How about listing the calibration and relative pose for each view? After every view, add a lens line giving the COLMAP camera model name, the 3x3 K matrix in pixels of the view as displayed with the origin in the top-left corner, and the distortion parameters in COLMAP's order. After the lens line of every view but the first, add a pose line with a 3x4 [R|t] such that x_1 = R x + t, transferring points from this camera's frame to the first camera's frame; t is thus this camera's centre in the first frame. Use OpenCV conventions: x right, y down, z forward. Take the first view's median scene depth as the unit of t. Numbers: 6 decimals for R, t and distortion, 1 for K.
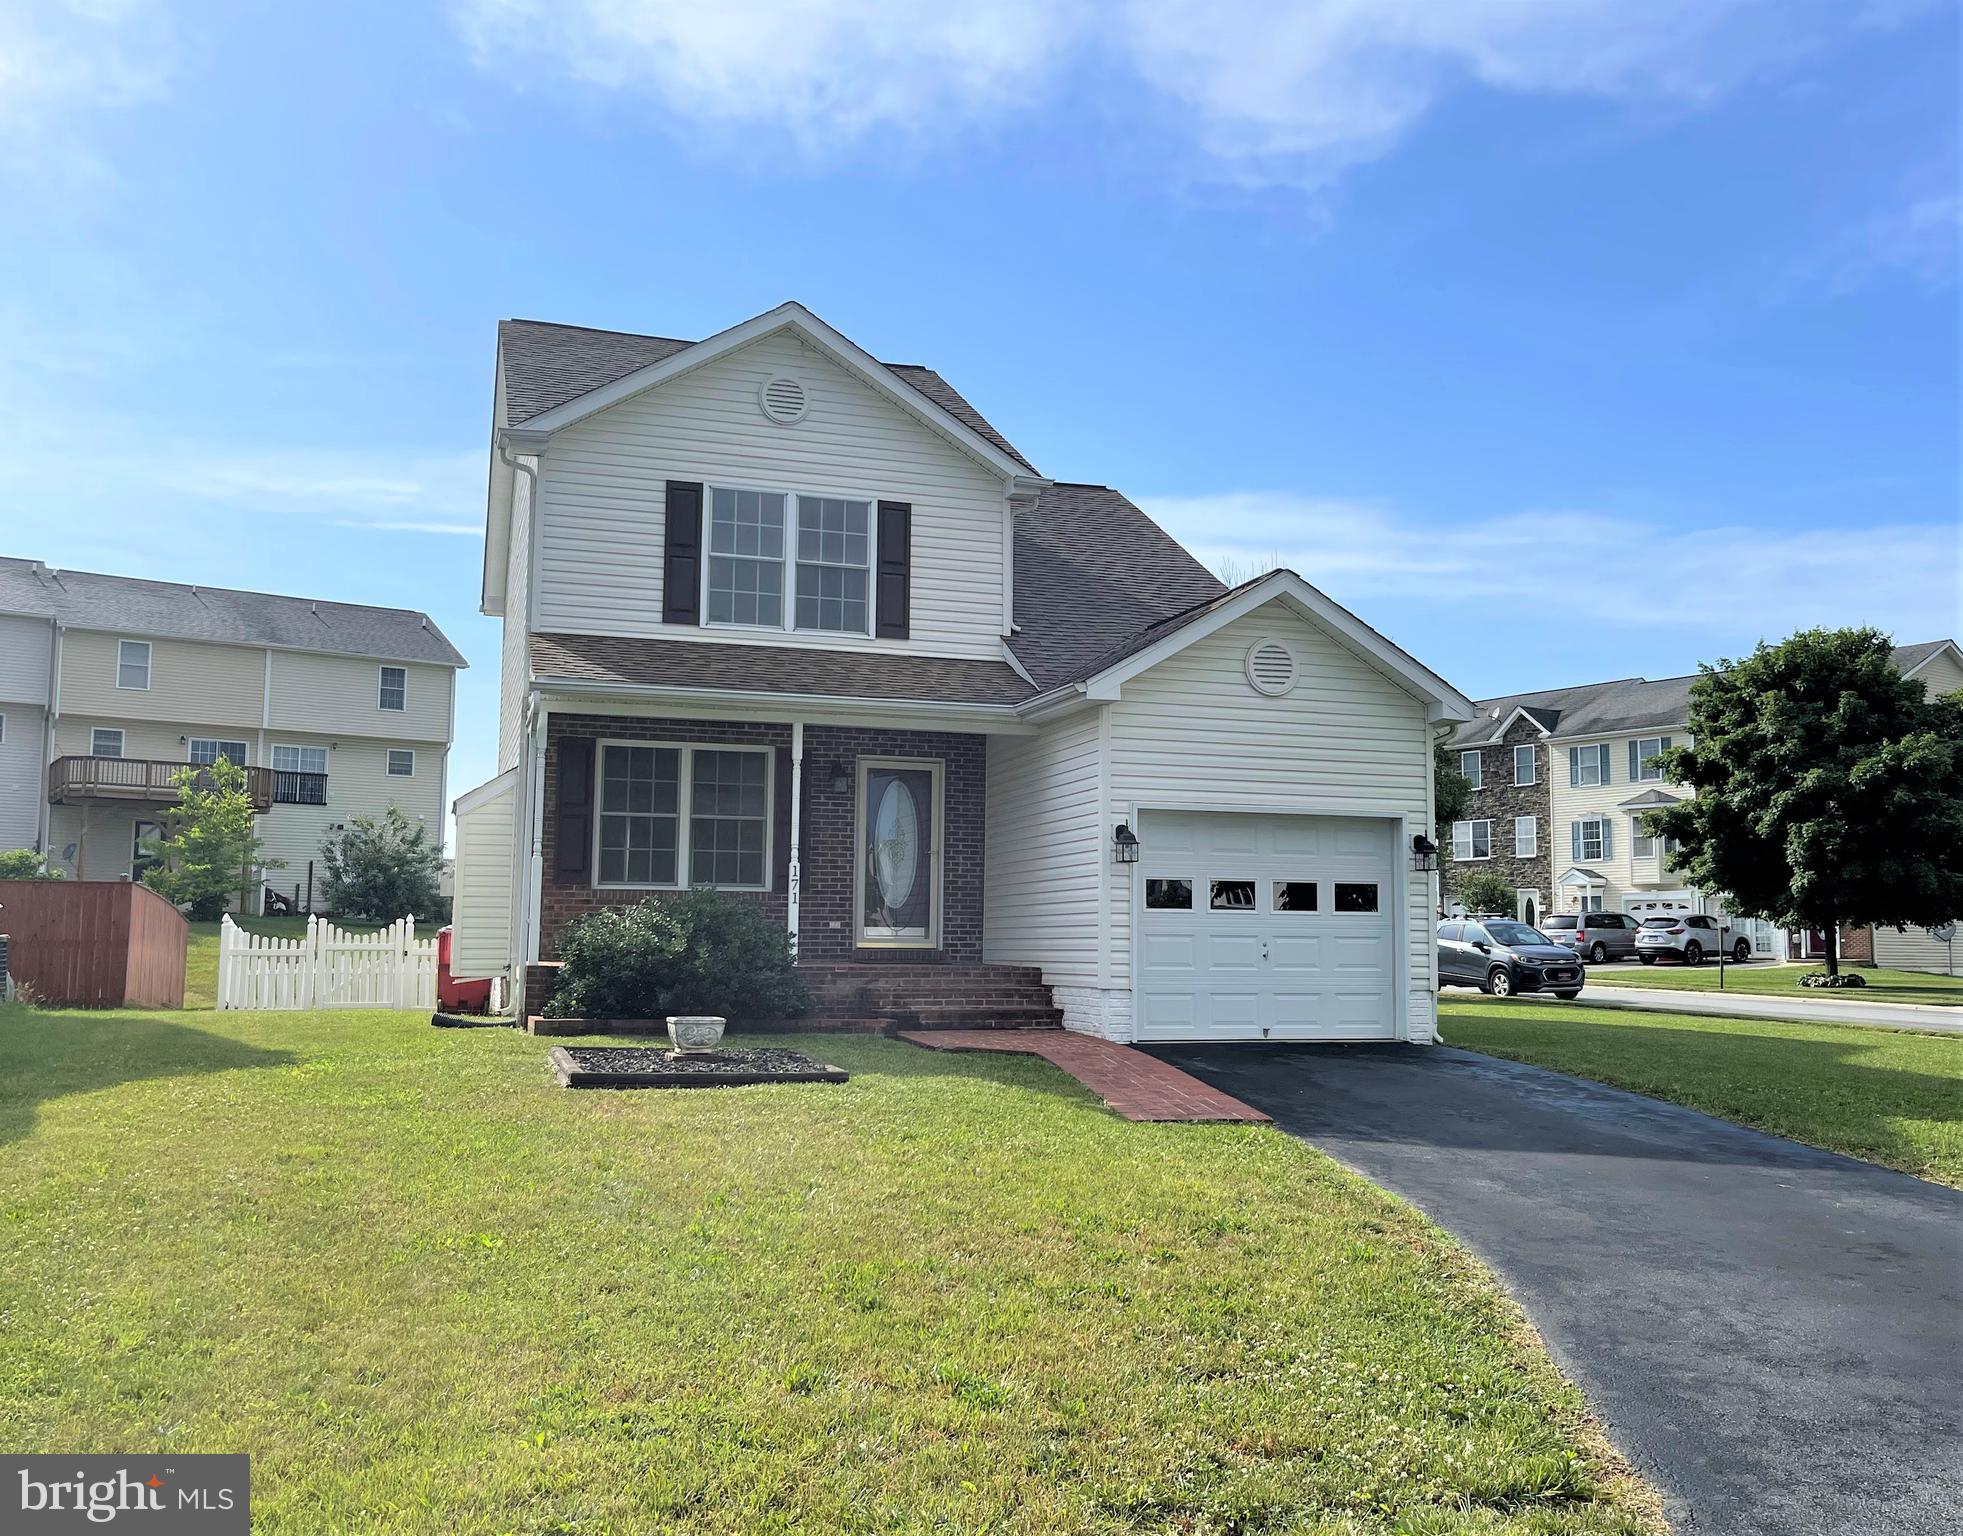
lens RADIAL K [[1748.4, 0, 1083.9], [0, 1748.4, 766.7], [0, 0, 1]] dist [0.015022, 0.001347]
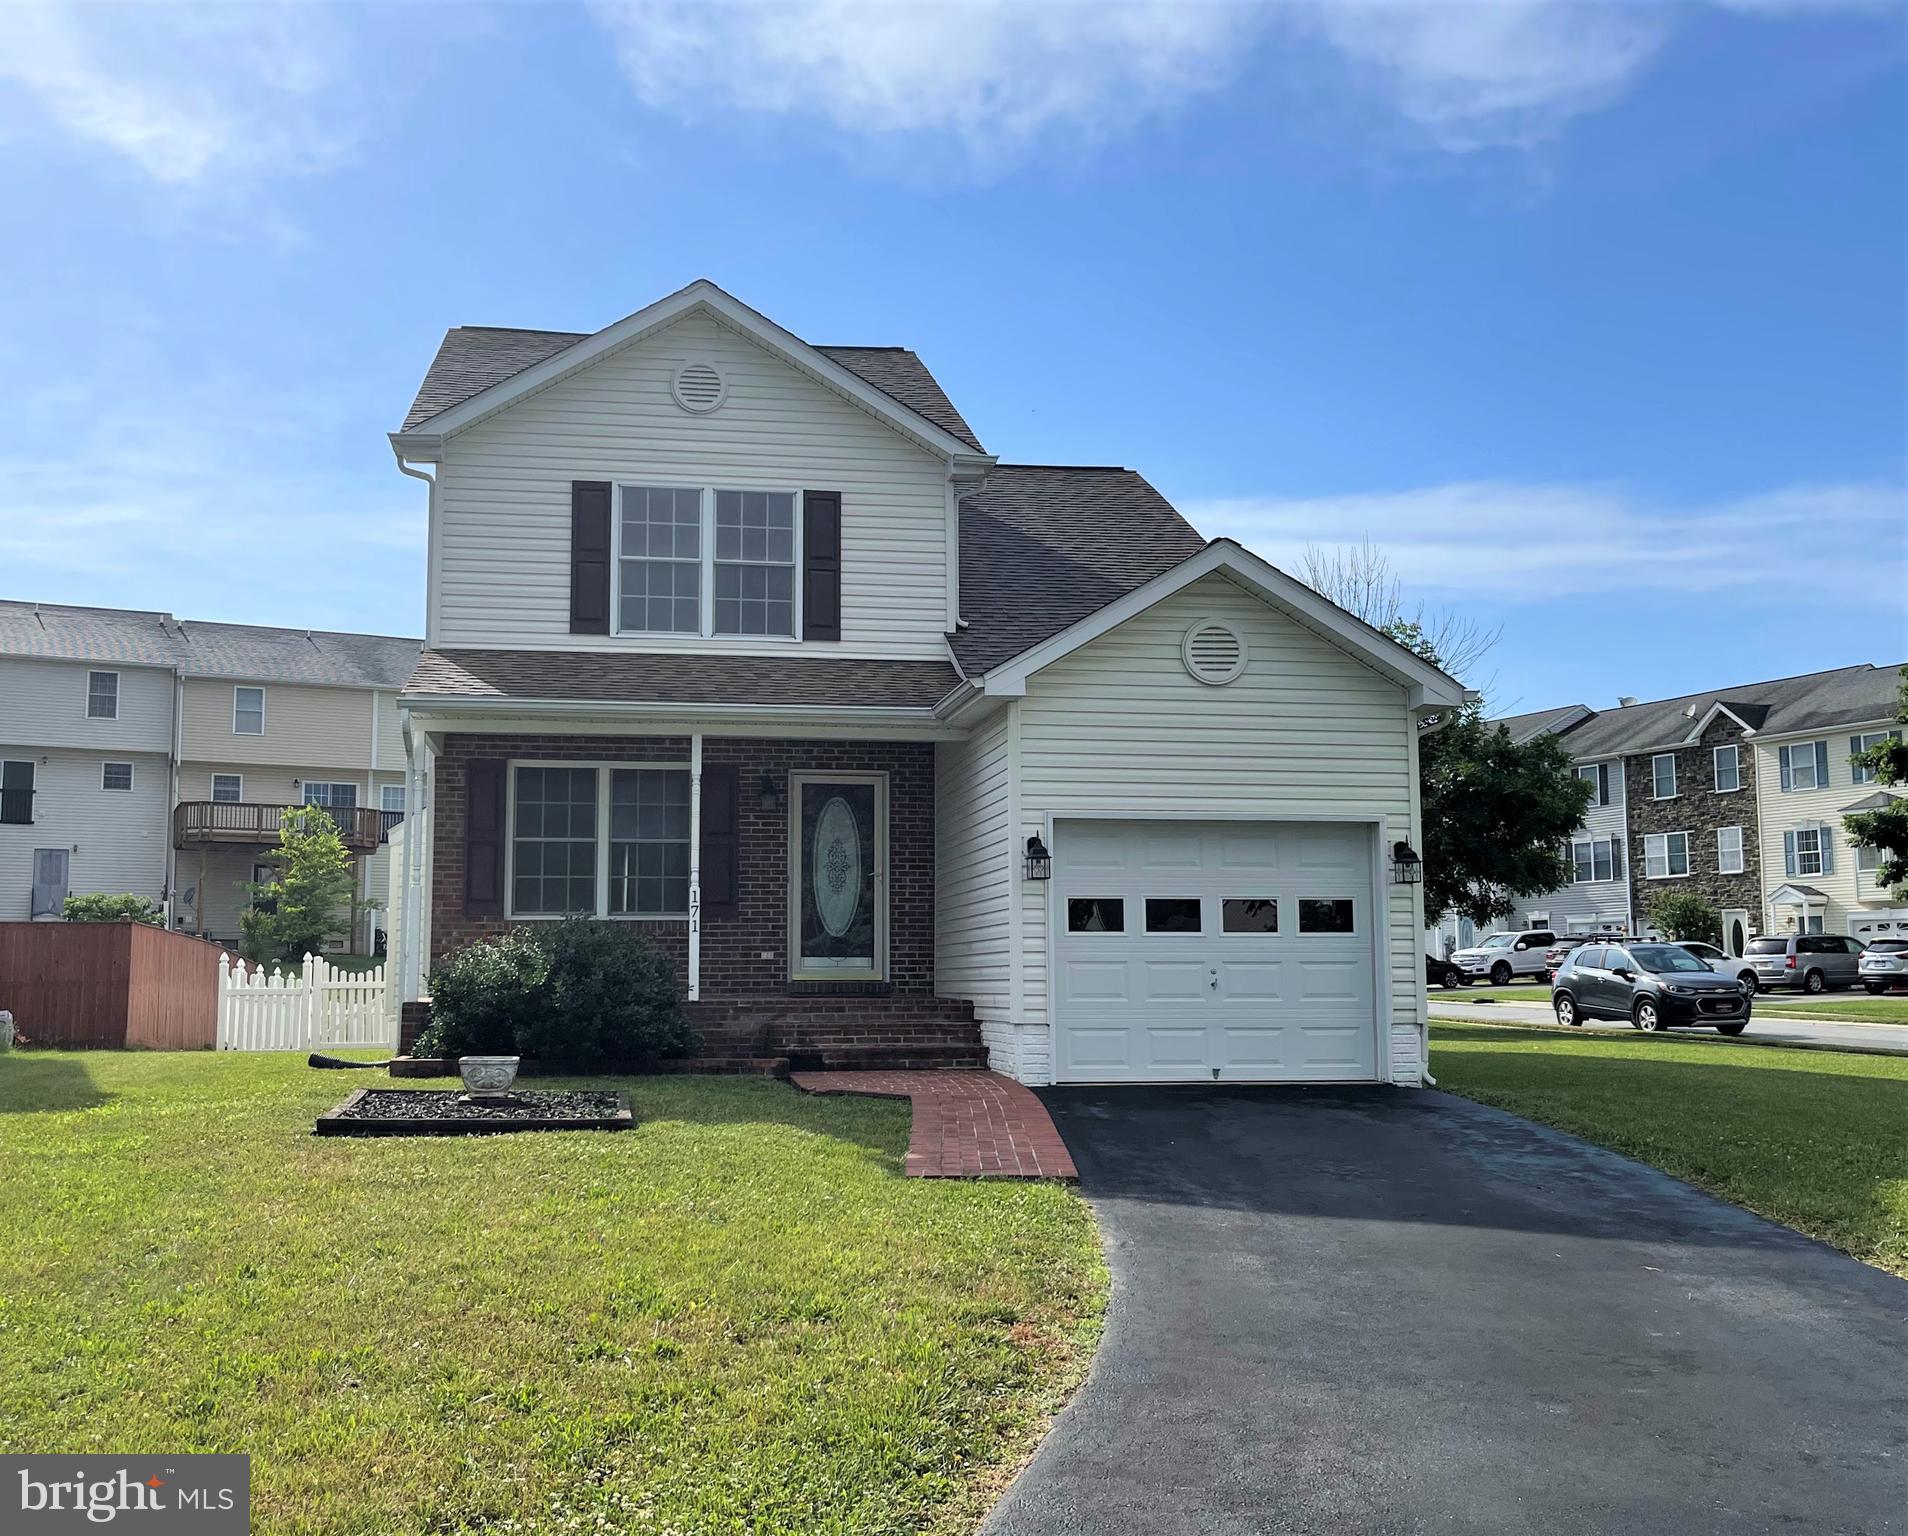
lens RADIAL K [[1836.7, 0, 952.6], [0, 1836.7, 798.4], [0, 0, 1]] dist [0.019880, 0.008560]
pose [[0.982936, -0.027920, -0.181815, 0.130332], [0.028396, 0.999597, 0.000013, 0.010820], [0.181741, -0.005175, 0.983333, 0.071594]]
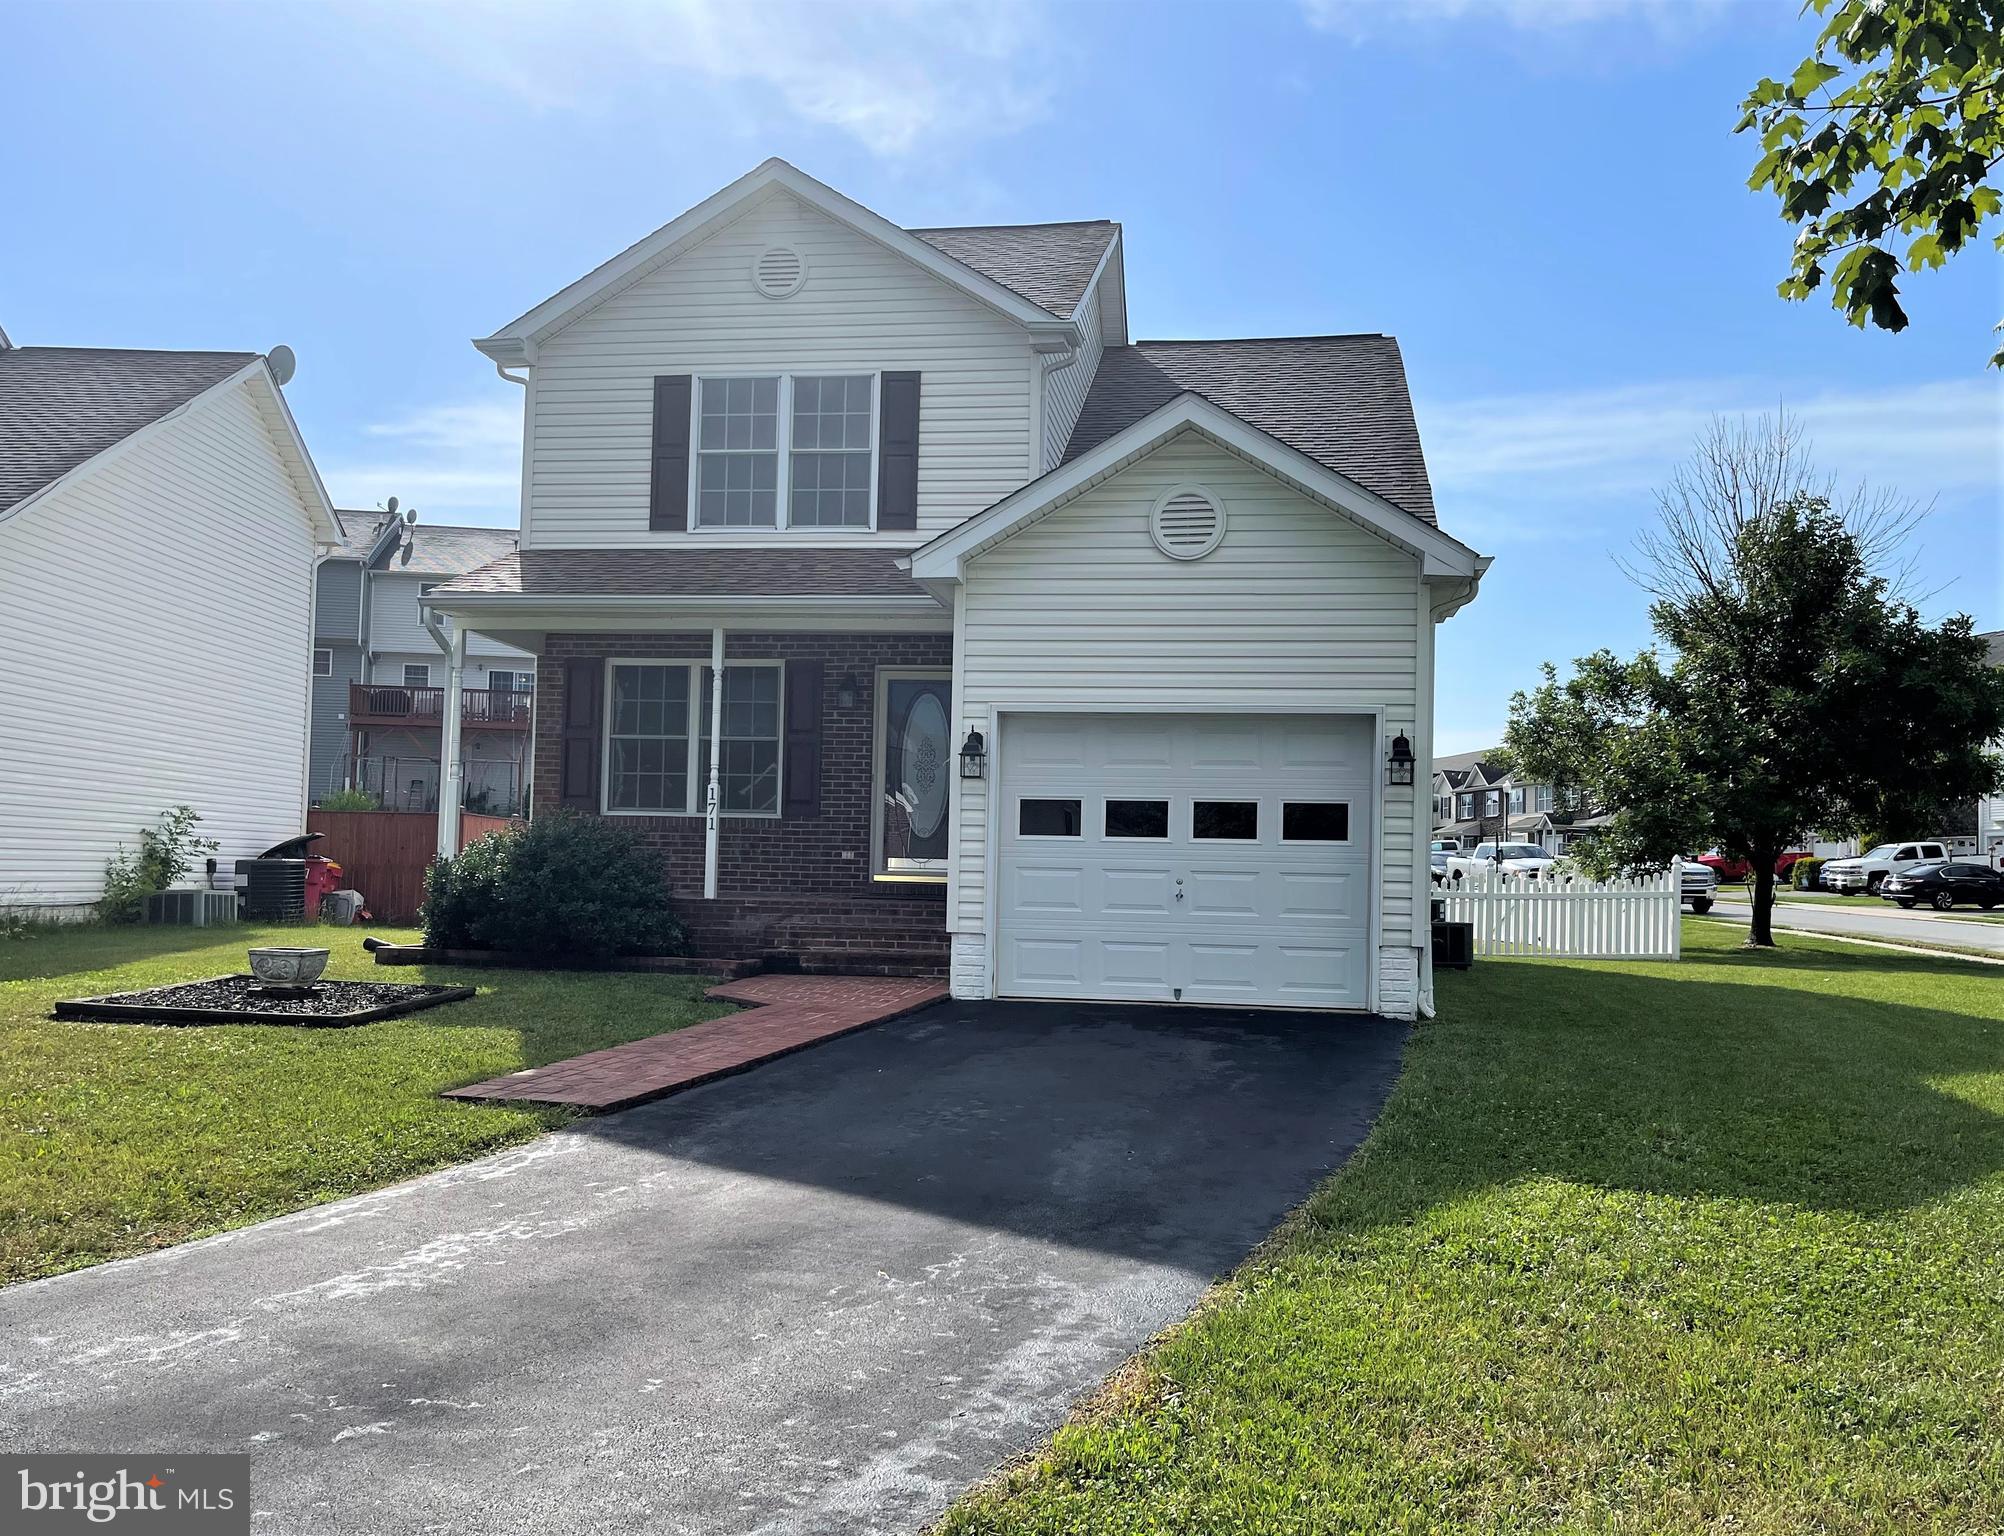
lens RADIAL K [[1747.0, 0, 1092.0], [0, 1747.0, 817.7], [0, 0, 1]] dist [0.030164, -0.002280]
pose [[0.883722, -0.004162, -0.467995, 0.390173], [0.032746, 0.998060, 0.052959, 0.027637], [0.466866, -0.062126, 0.882143, 0.266823]]
